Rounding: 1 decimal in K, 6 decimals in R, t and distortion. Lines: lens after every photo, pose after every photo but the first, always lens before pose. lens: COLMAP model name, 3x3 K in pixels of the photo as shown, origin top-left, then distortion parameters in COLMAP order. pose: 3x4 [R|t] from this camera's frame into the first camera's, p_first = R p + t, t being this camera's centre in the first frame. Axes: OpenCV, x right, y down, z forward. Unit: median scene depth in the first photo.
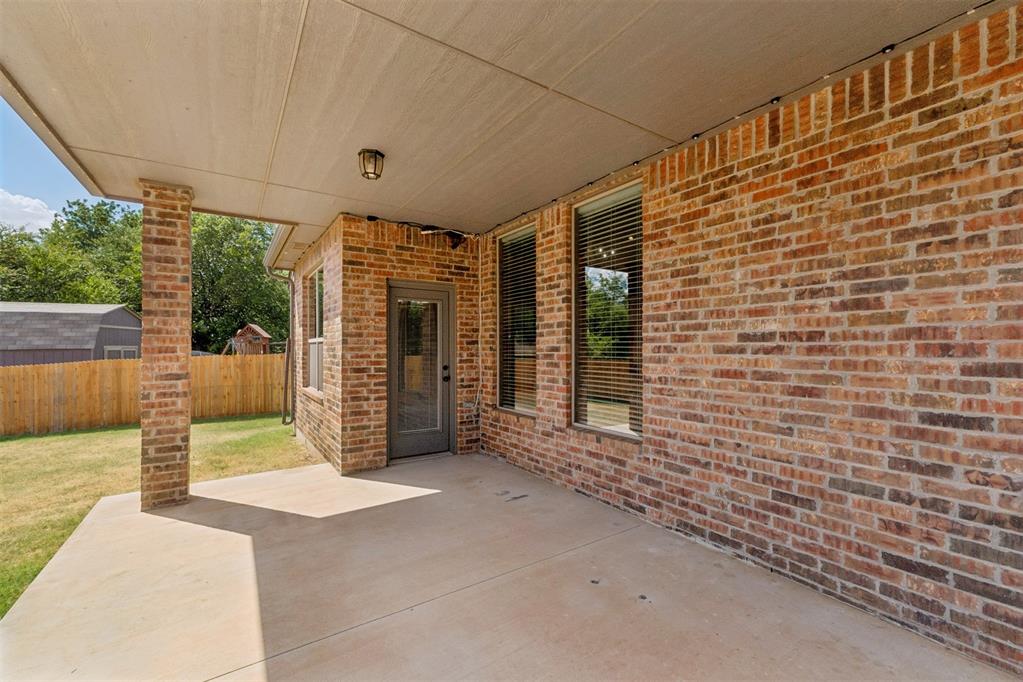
lens RADIAL K [[441.9, 0, 509.3], [0, 441.9, 342.4], [0, 0, 1]] dist [0.016942, 0.000090]
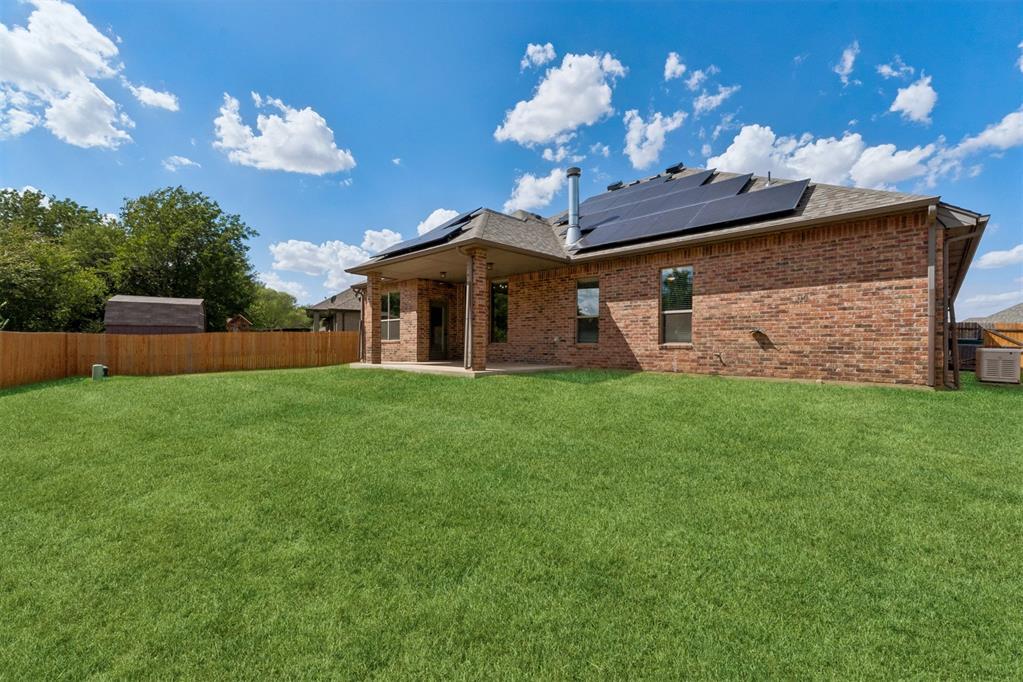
lens RADIAL K [[441.9, 0, 513.7], [0, 441.9, 340.7], [0, 0, 1]] dist [0.016942, 0.000090]
pose [[0.977132, 0.010748, 0.212362, -0.370034], [-0.010920, 0.999940, -0.000363, 0.141615], [-0.212353, -0.001964, 0.977191, -2.172590]]
